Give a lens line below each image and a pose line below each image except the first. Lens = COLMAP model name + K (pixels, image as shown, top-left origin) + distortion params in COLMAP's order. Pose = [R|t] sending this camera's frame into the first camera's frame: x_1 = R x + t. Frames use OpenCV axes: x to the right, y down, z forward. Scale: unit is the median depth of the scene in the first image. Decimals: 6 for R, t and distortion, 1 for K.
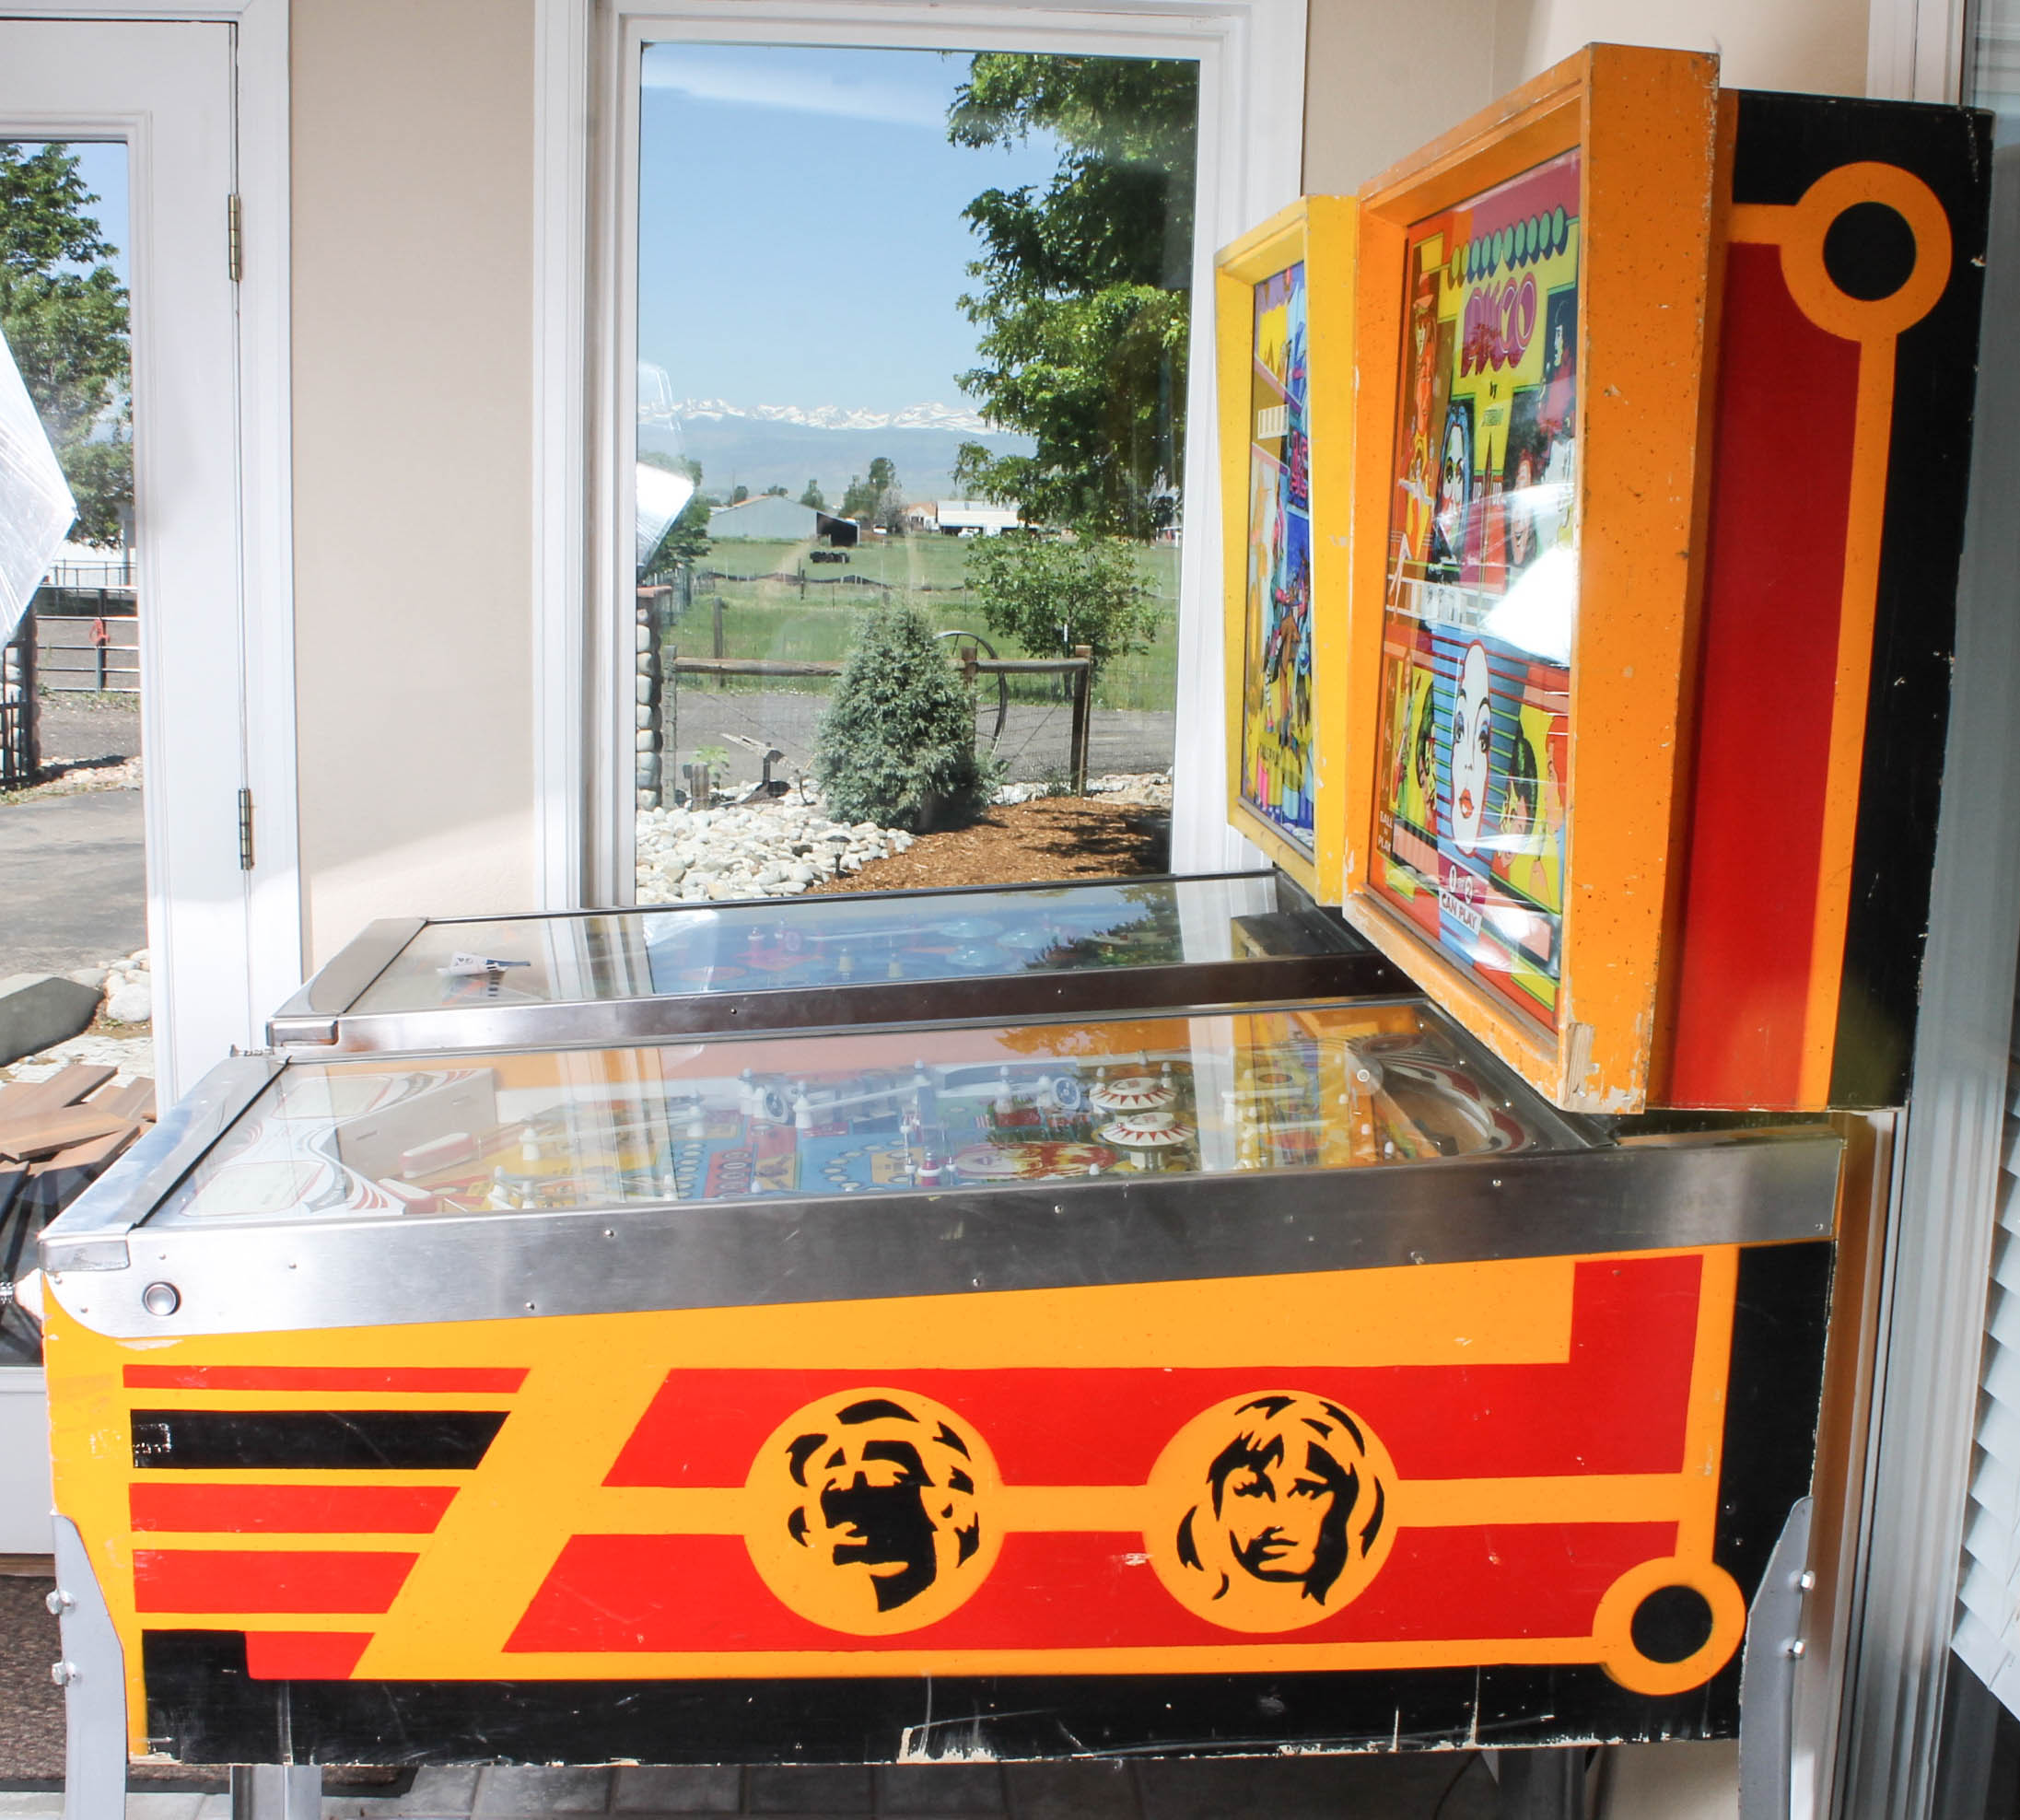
lens RADIAL K [[2426.3, 0, 1023.8], [0, 2426.3, 895.4], [0, 0, 1]] dist [-0.125298, 0.000000]
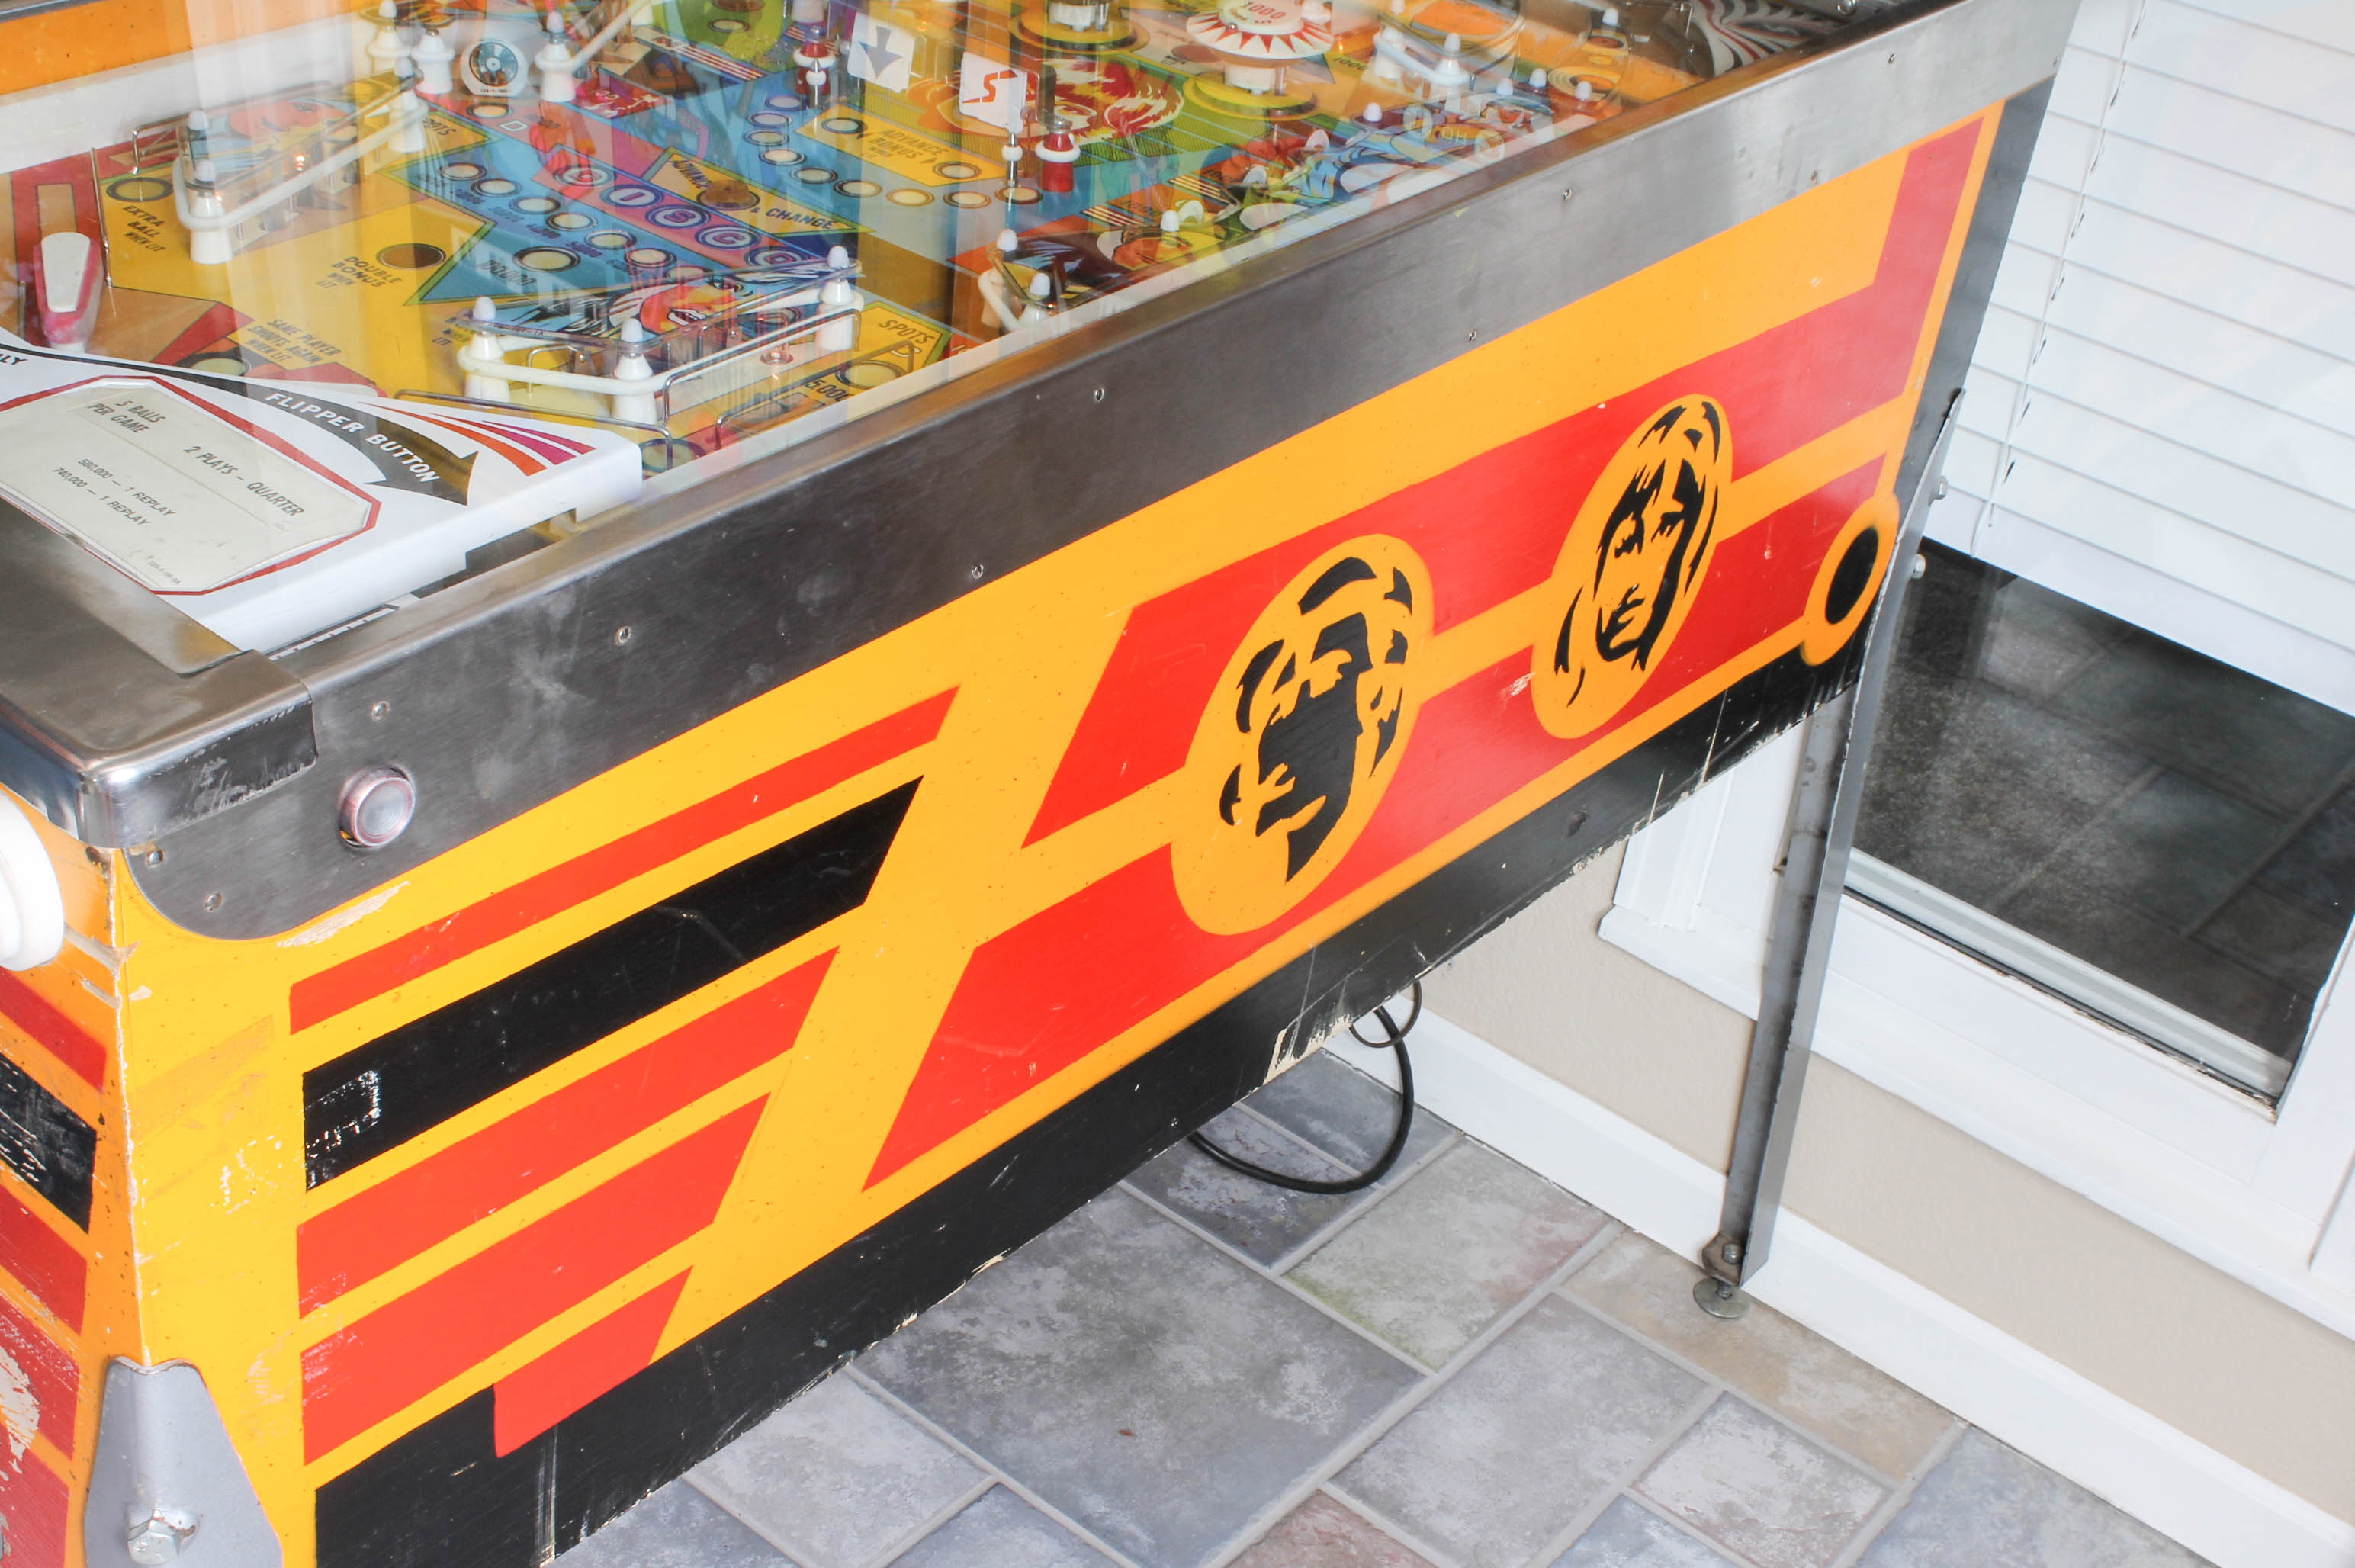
lens RADIAL K [[2838.3, 0, 1196.8], [0, 2838.3, 781.0], [0, 0, 1]] dist [-0.082681, 0.000000]
pose [[0.673052, -0.311535, 0.670781, -0.571147], [-0.001125, 0.906524, 0.422152, -0.038918], [-0.739595, -0.284885, 0.609787, 0.576981]]
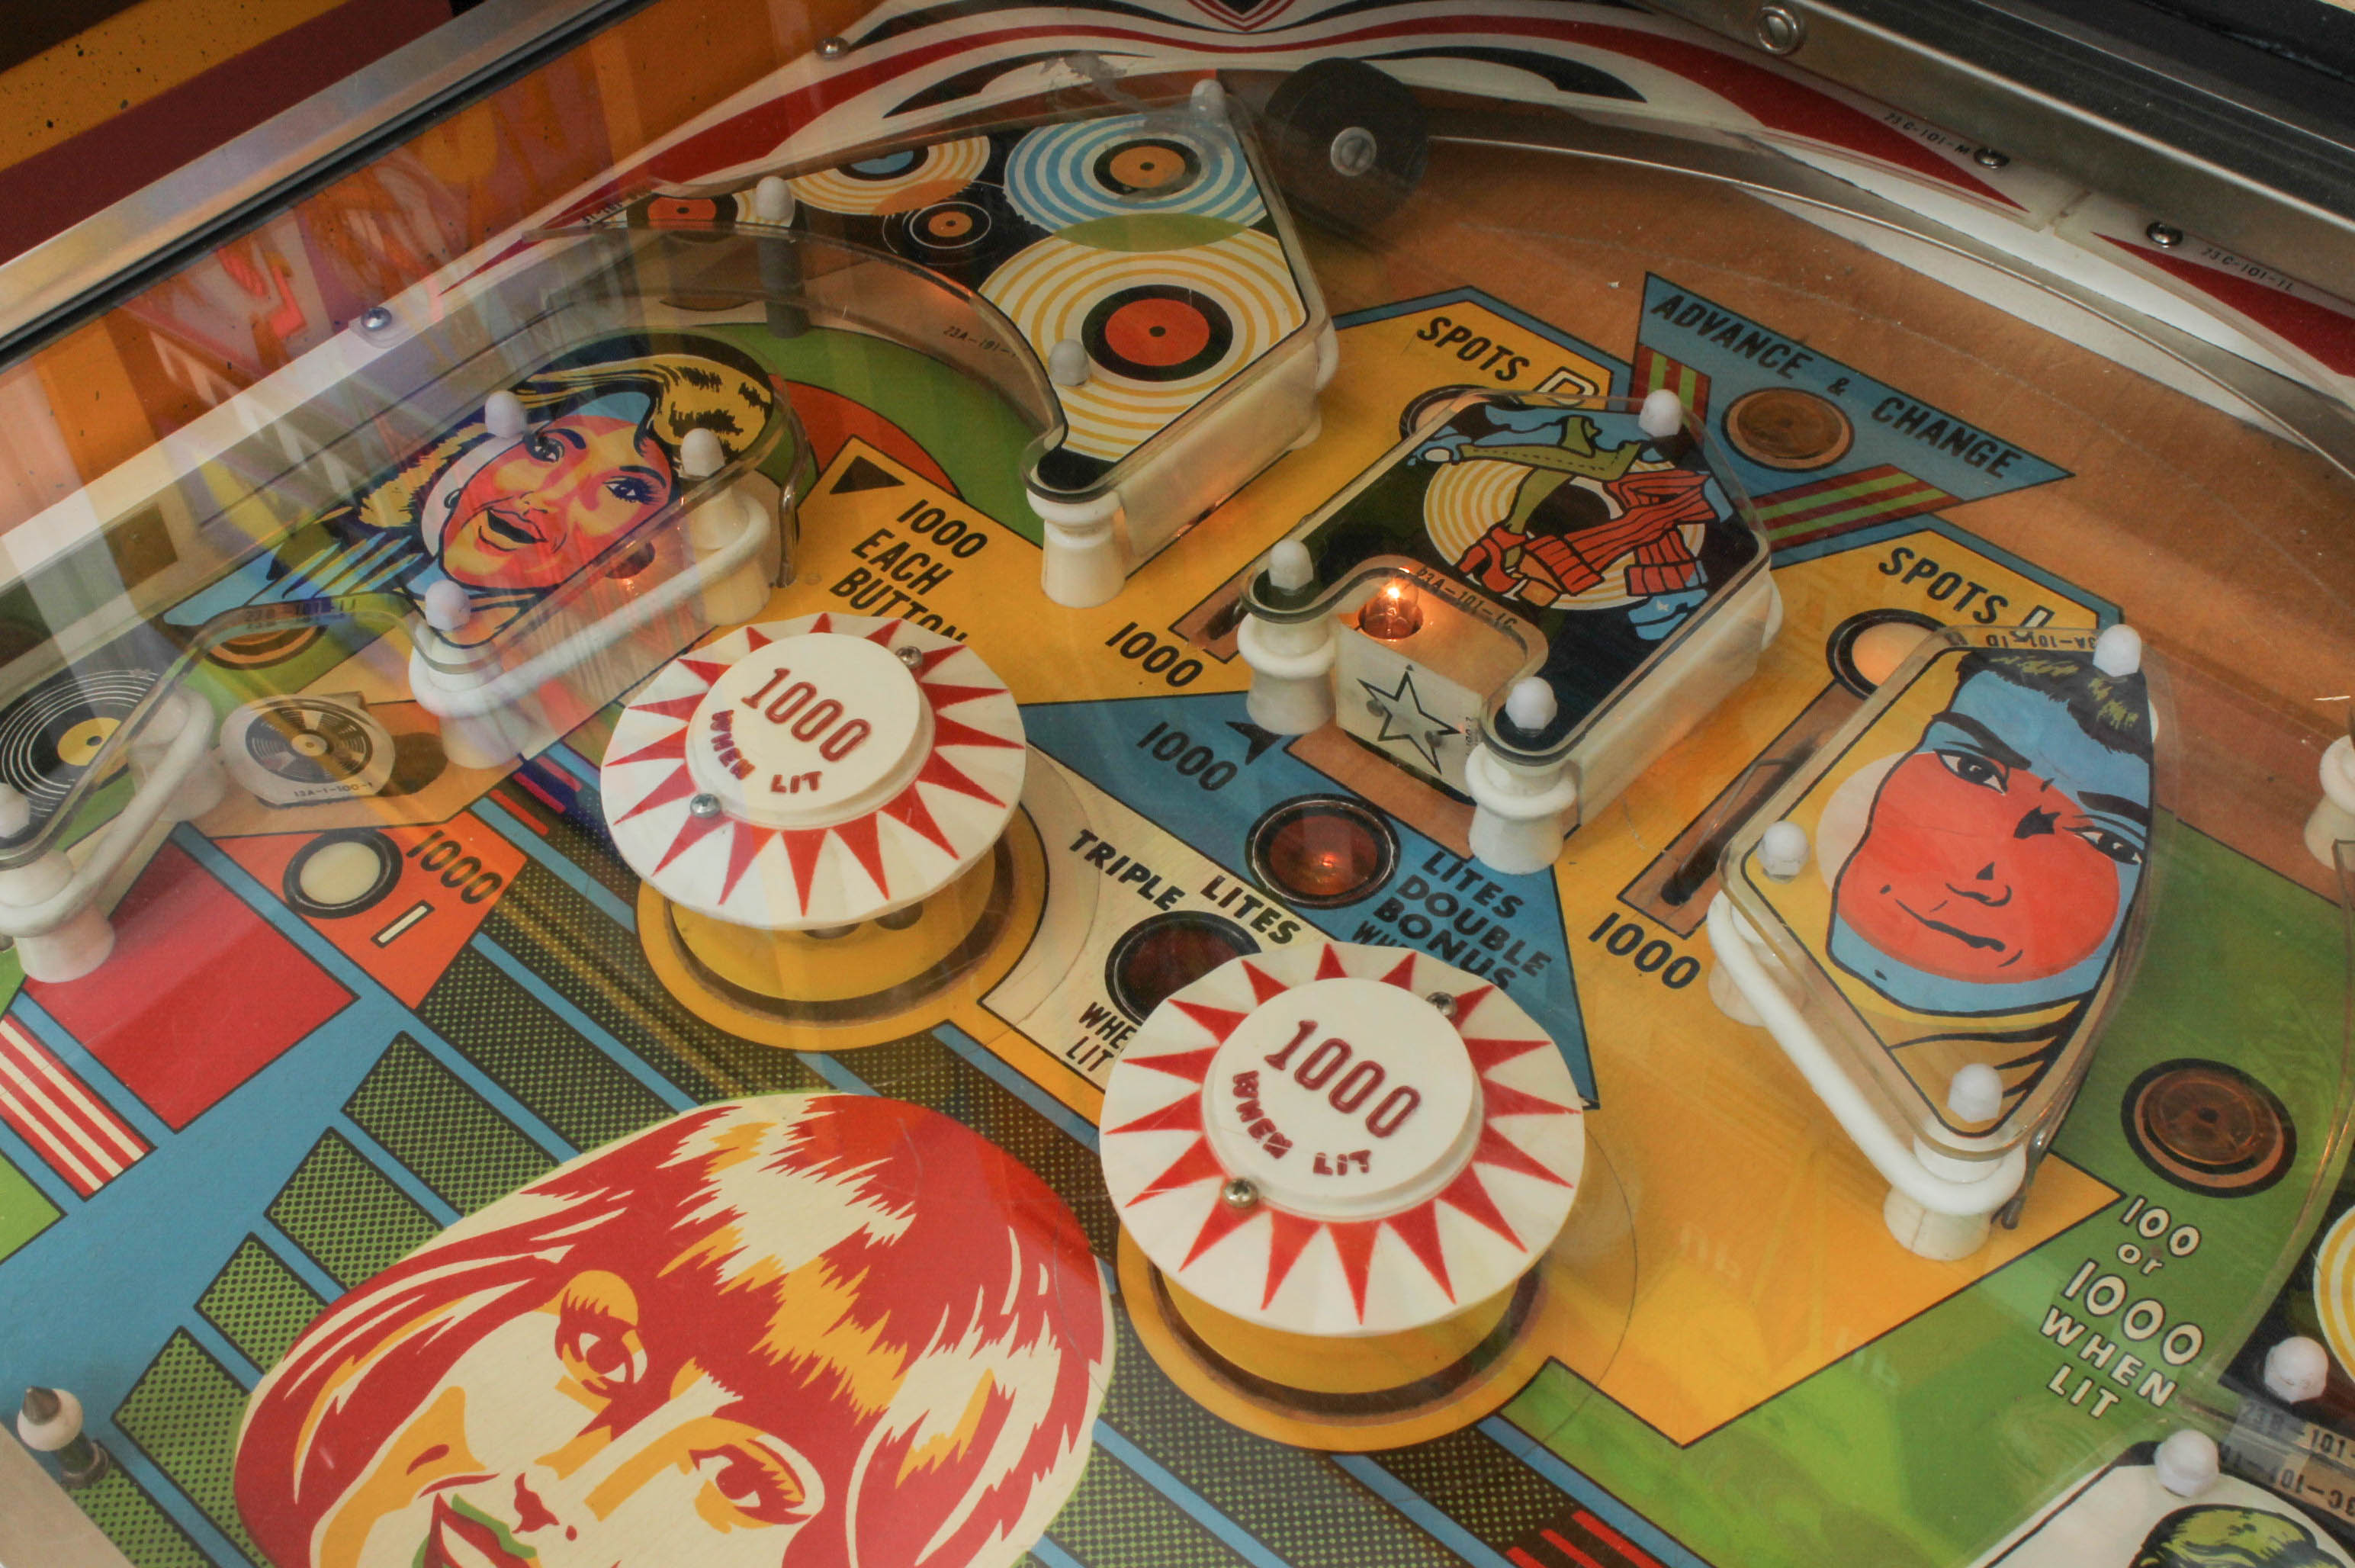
lens RADIAL K [[2838.3, 0, 1167.1], [0, 2838.3, 772.1], [0, 0, 1]] dist [-0.082681, 0.000000]
pose [[0.719042, -0.494554, 0.488257, -0.060115], [0.116155, 0.778201, 0.617180, -0.072848], [-0.685191, -0.387065, 0.617004, 0.991924]]
